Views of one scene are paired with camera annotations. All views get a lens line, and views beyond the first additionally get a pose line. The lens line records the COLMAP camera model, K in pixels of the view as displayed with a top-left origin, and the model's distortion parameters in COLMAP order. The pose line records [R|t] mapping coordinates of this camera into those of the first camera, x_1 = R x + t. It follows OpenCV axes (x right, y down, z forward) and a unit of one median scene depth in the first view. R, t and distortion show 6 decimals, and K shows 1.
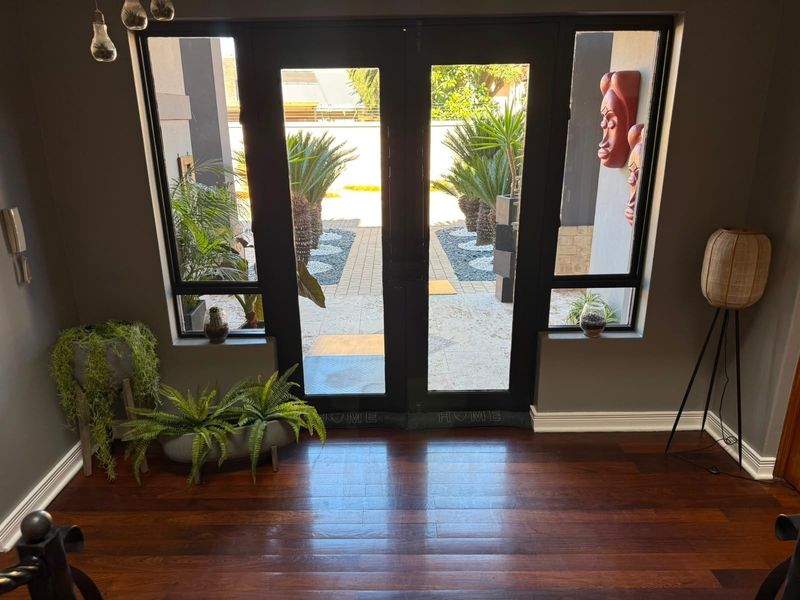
lens RADIAL K [[562.9, 0, 395.4], [0, 562.9, 286.8], [0, 0, 1]] dist [0.019228, -0.008698]
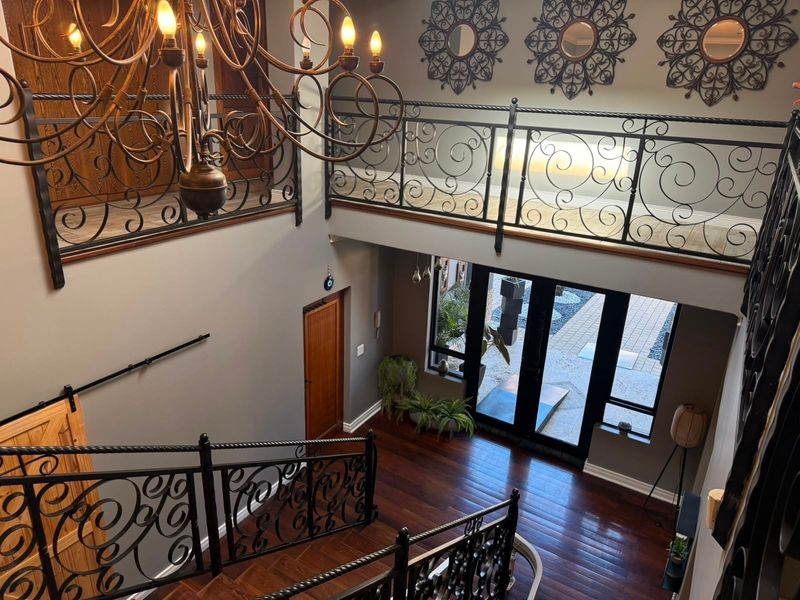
lens RADIAL K [[562.9, 0, 398.5], [0, 562.9, 301.5], [0, 0, 1]] dist [0.019228, -0.008698]
pose [[0.843501, 0.235829, -0.482587, 0.540851], [-0.214092, 0.971619, 0.100603, -0.376064], [0.492616, 0.018459, 0.870051, -1.015443]]
